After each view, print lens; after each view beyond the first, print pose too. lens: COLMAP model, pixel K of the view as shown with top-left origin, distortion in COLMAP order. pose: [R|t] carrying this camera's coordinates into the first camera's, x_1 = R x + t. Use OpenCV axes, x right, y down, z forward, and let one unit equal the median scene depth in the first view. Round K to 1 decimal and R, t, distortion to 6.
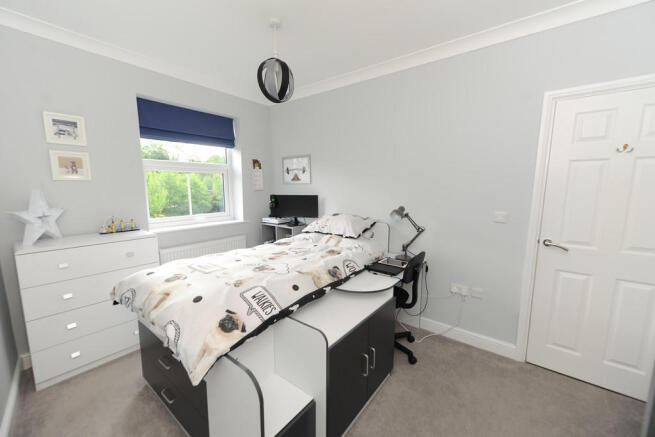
lens RADIAL K [[257.8, 0, 325.9], [0, 257.8, 218.8], [0, 0, 1]] dist [0.005357, -0.001077]
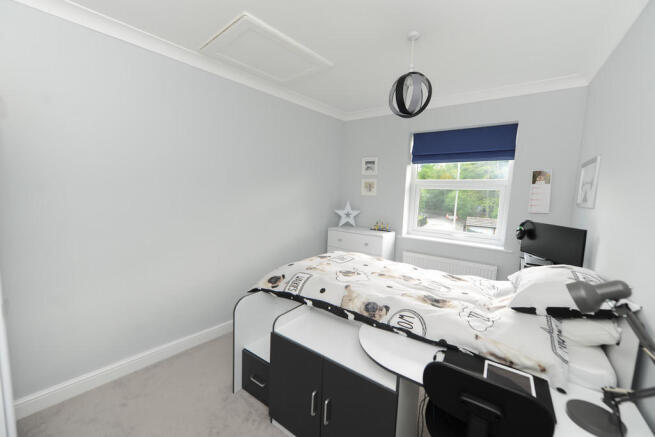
lens RADIAL K [[257.8, 0, 326.1], [0, 257.8, 219.8], [0, 0, 1]] dist [0.005357, -0.001077]
pose [[0.056216, 0.109937, -0.992348, 0.754933], [-0.166664, 0.981007, 0.099239, -0.121524], [0.984410, 0.159810, 0.073471, 0.672942]]
